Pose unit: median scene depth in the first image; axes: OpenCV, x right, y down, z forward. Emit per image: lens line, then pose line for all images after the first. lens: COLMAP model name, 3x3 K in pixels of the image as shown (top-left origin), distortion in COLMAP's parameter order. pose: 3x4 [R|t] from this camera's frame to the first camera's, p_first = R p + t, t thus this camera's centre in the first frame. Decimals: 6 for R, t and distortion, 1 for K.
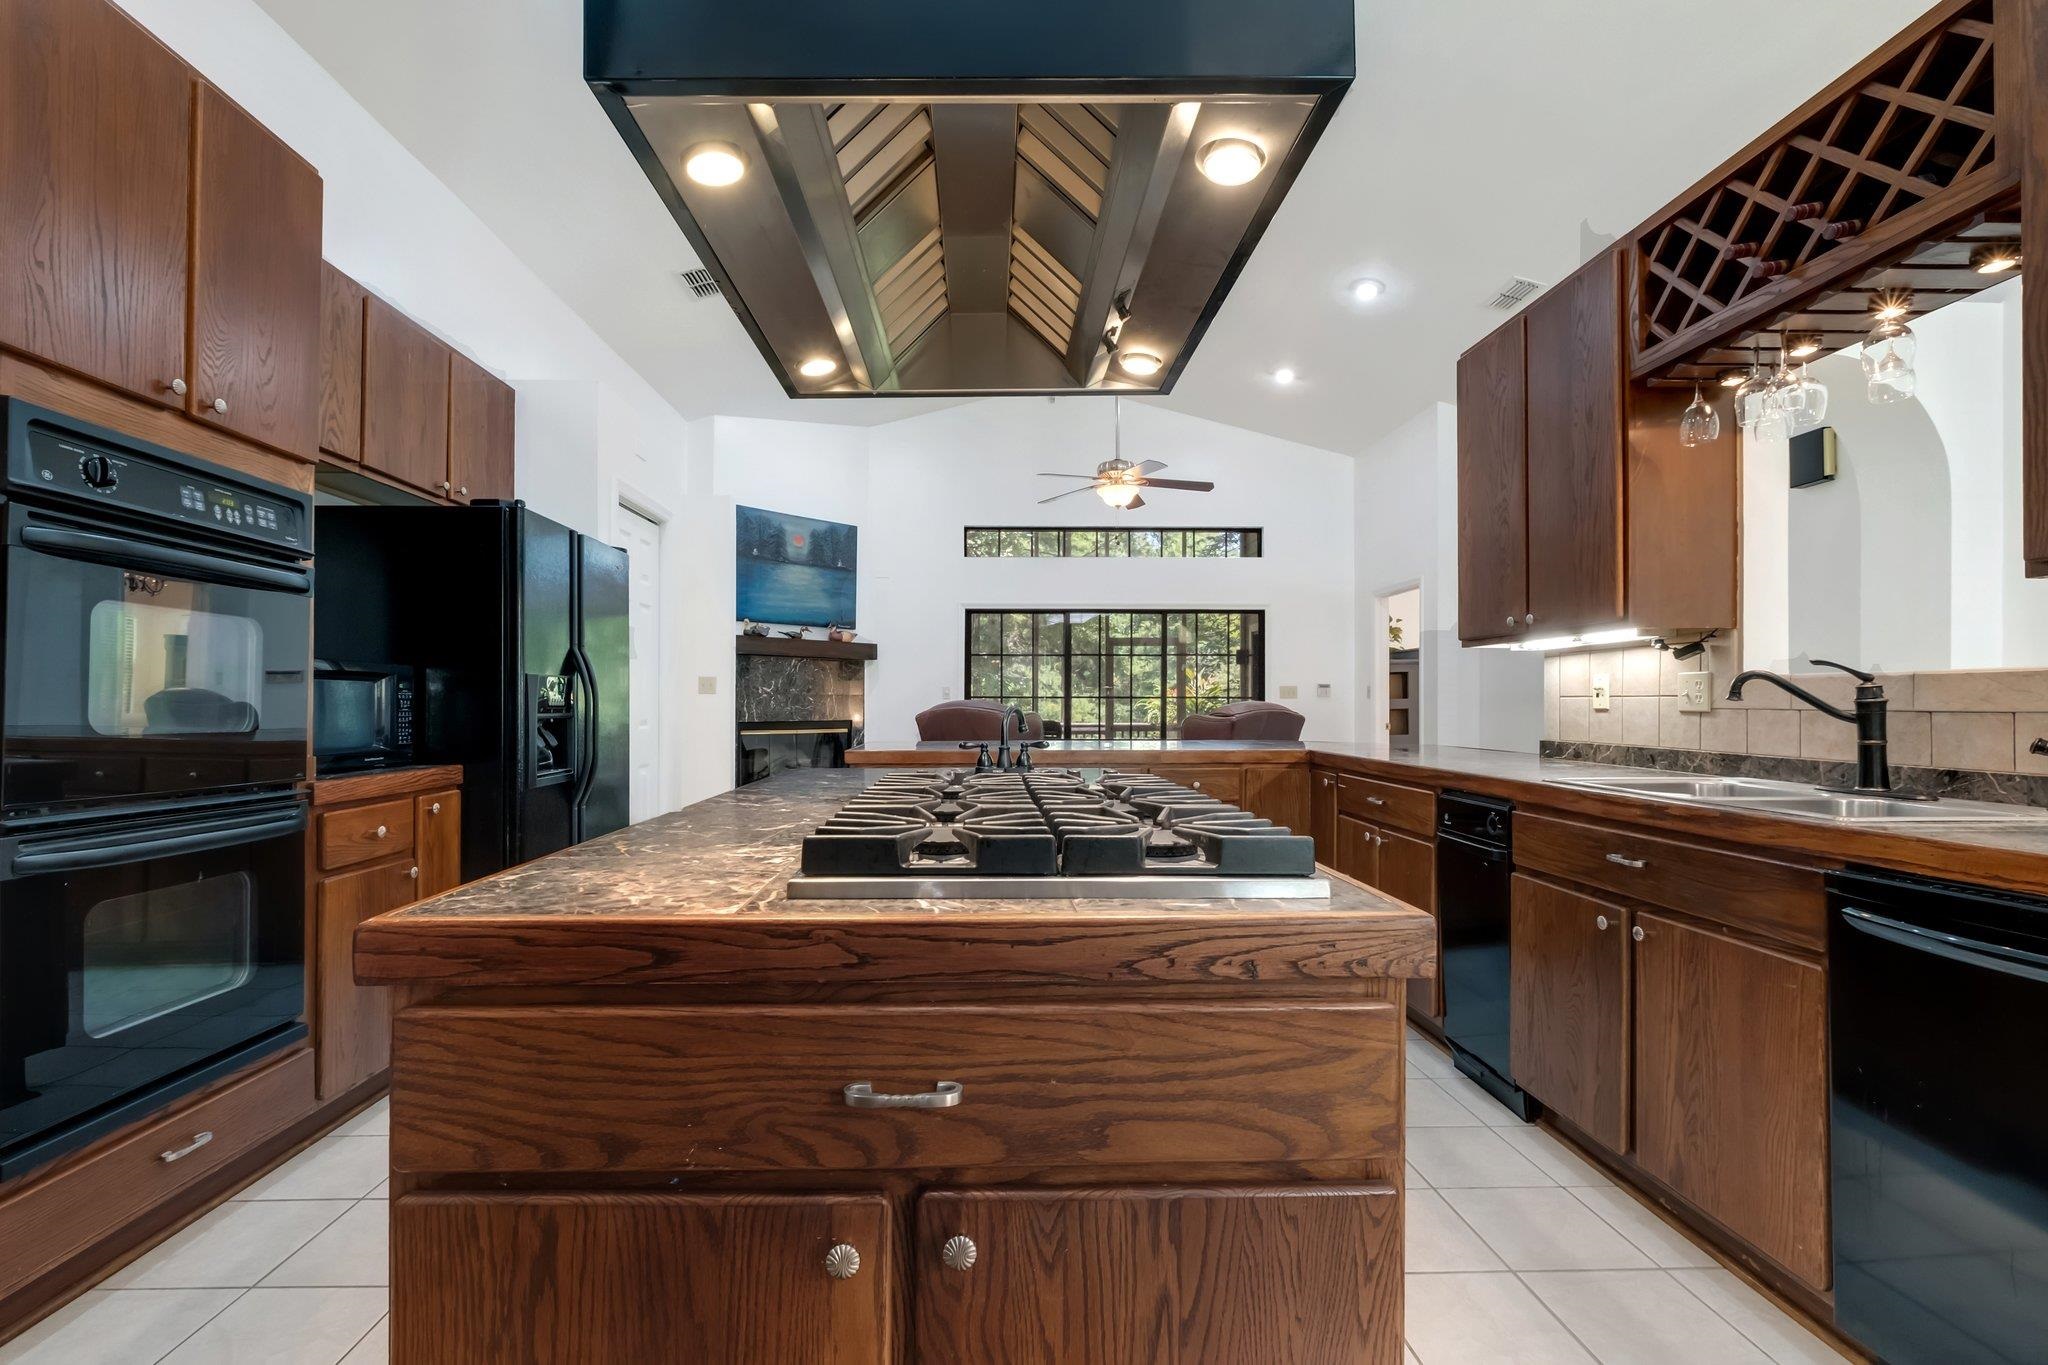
lens RADIAL K [[894.8, 0, 1006.5], [0, 894.8, 702.1], [0, 0, 1]] dist [-0.003280, -0.000044]
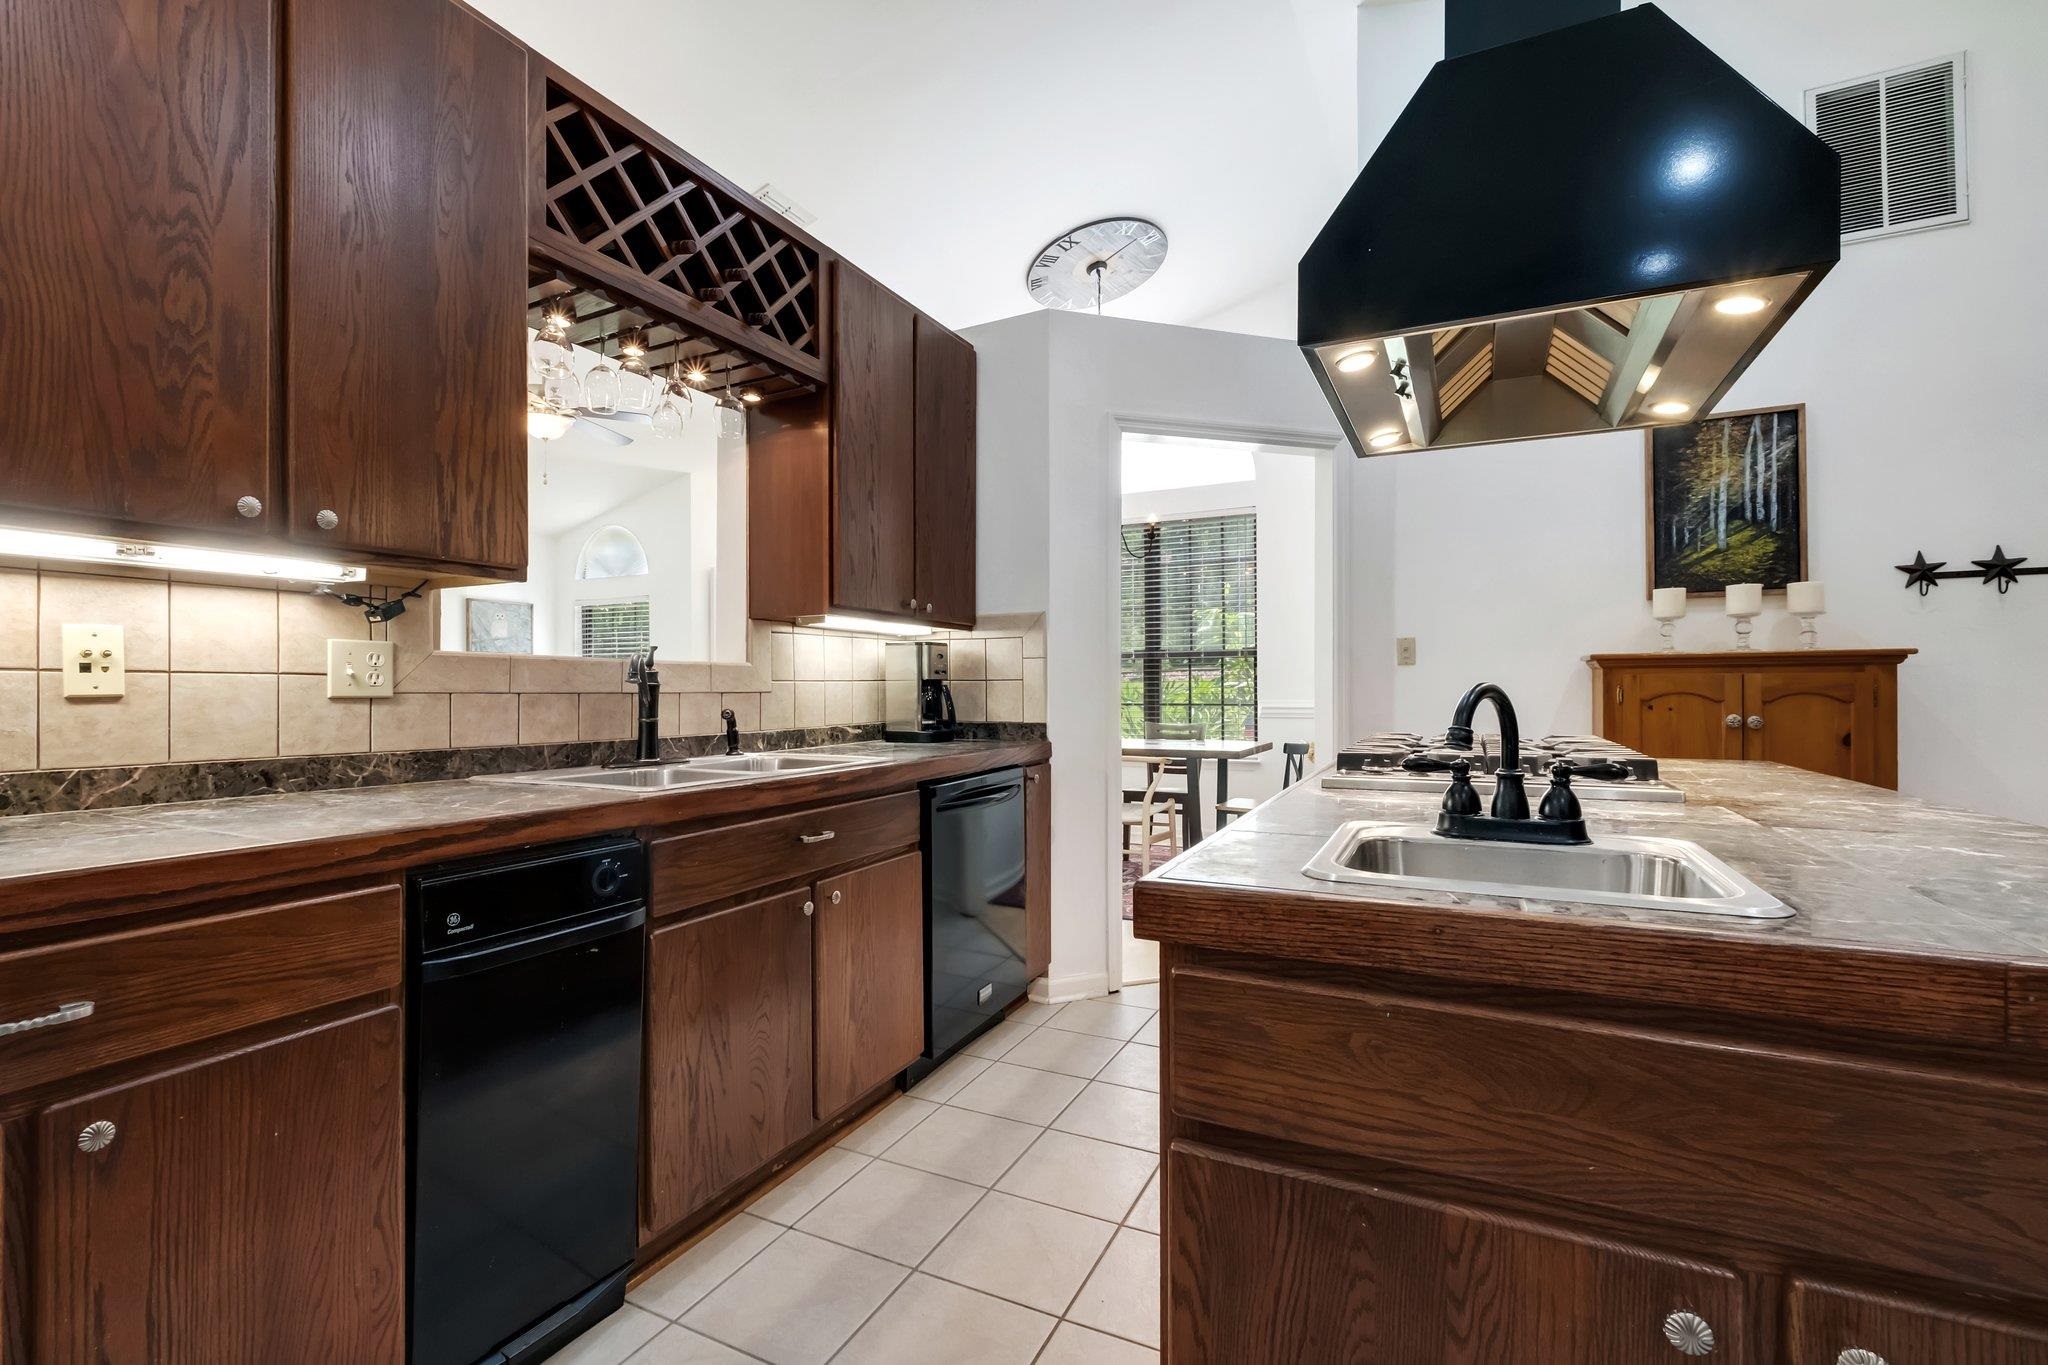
lens RADIAL K [[899.8, 0, 1038.0], [0, 899.8, 686.2], [0, 0, 1]] dist [-0.001848, -0.000140]
pose [[-0.889239, 0.004092, 0.457425, -0.011736], [0.001498, 0.999981, -0.006033, 0.006253], [-0.457440, -0.004679, -0.889228, 1.227331]]
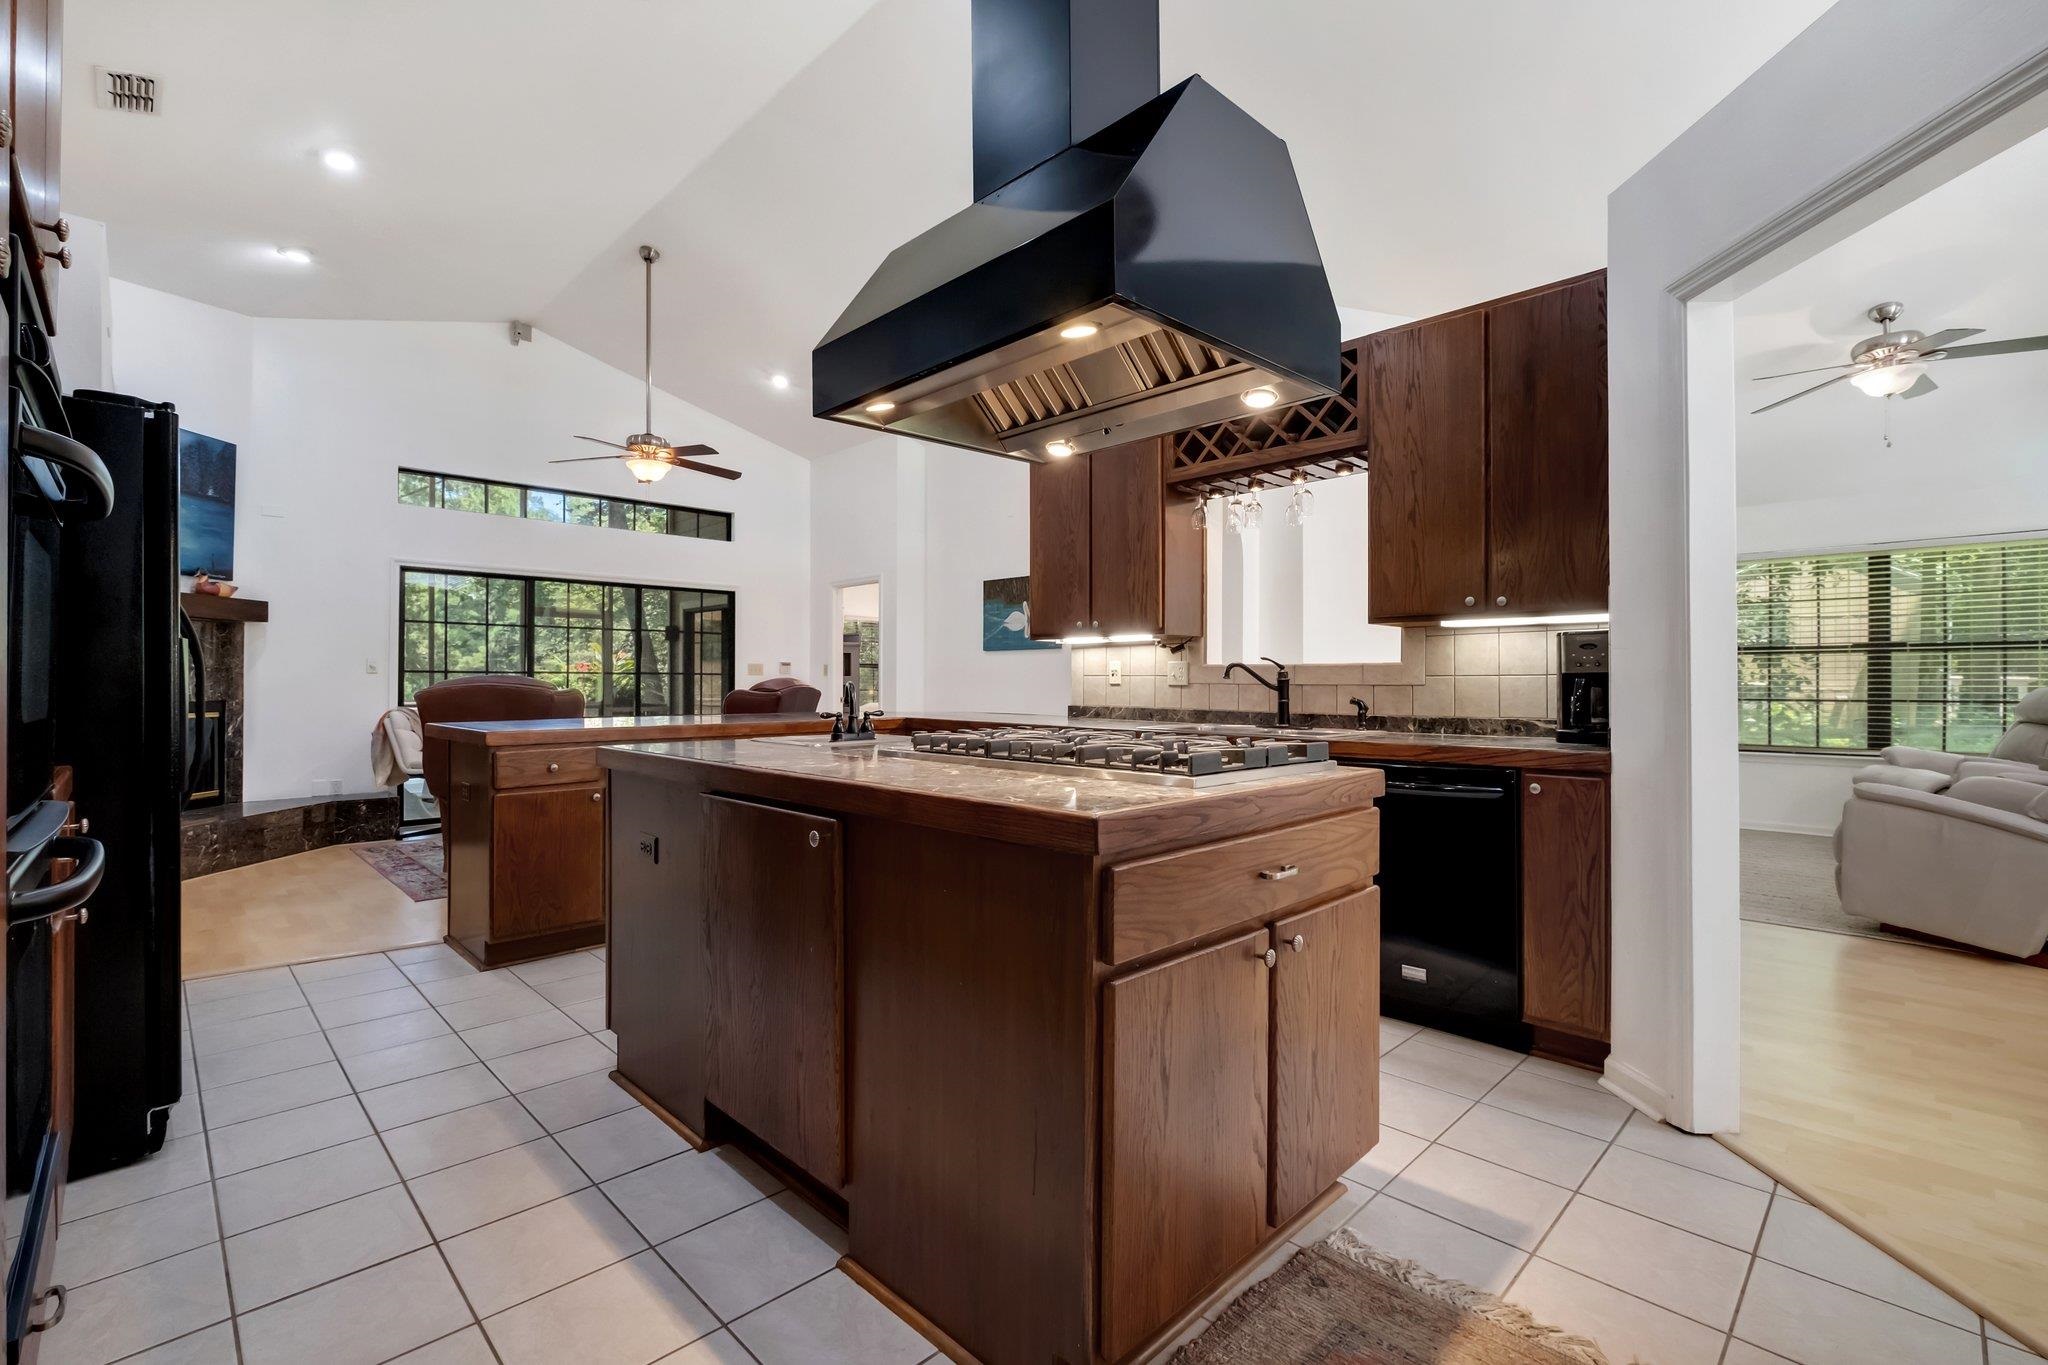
lens RADIAL K [[898.1, 0, 1012.9], [0, 898.1, 685.8], [0, 0, 1]] dist [-0.006319, -0.000224]
pose [[0.737176, -0.002045, 0.675698, -0.523454], [-0.003646, 0.999969, 0.007005, 0.000622], [-0.675691, -0.007627, 0.737146, -0.023499]]
